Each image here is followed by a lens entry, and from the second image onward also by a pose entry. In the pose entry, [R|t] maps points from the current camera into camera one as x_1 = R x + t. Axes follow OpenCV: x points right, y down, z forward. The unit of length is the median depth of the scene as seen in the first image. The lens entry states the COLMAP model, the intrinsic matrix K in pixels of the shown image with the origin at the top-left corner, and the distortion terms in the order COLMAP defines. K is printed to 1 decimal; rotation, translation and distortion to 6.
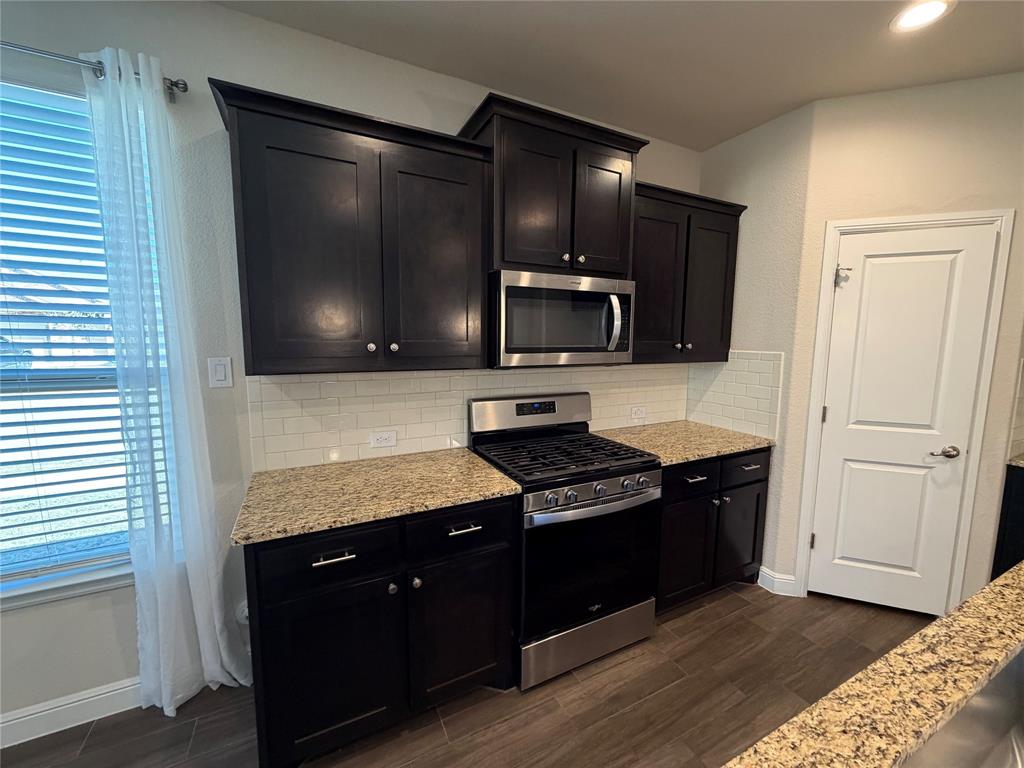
lens RADIAL K [[406.8, 0, 509.9], [0, 406.8, 382.9], [0, 0, 1]] dist [-0.002548, -0.000434]
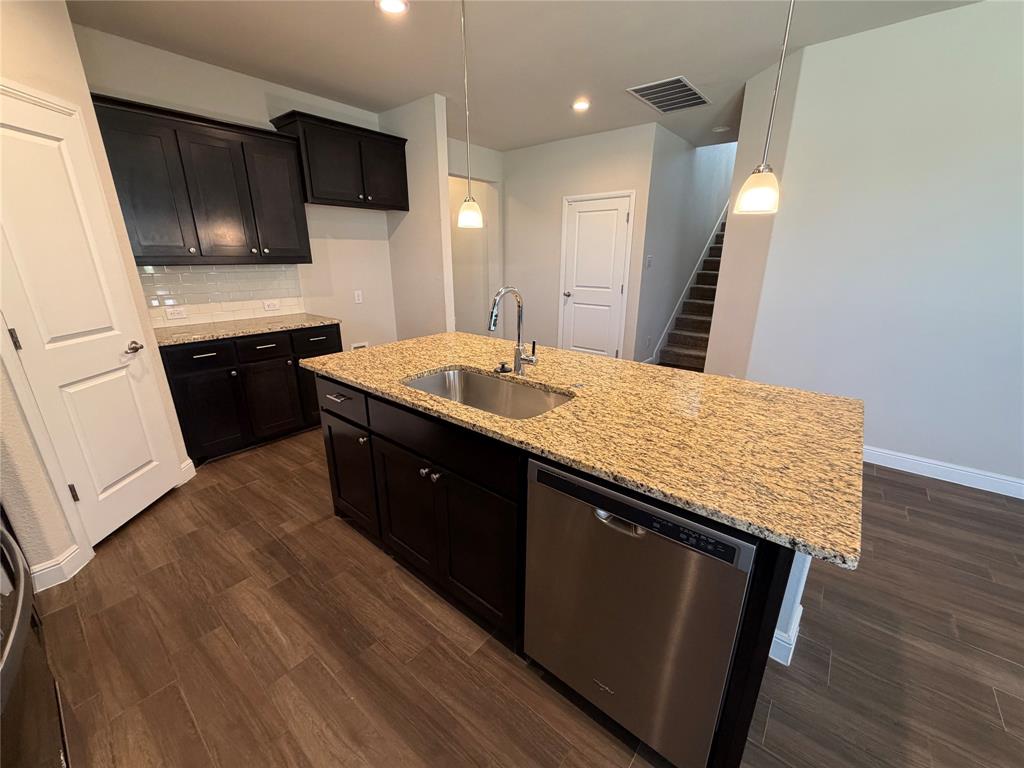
lens RADIAL K [[406.8, 0, 509.9], [0, 406.8, 382.9], [0, 0, 1]] dist [-0.002548, -0.000434]
pose [[-0.396788, -0.286519, 0.872047, -0.281979], [0.101271, 0.930571, 0.351826, -0.019561], [-0.912307, 0.227913, -0.340224, 0.461765]]
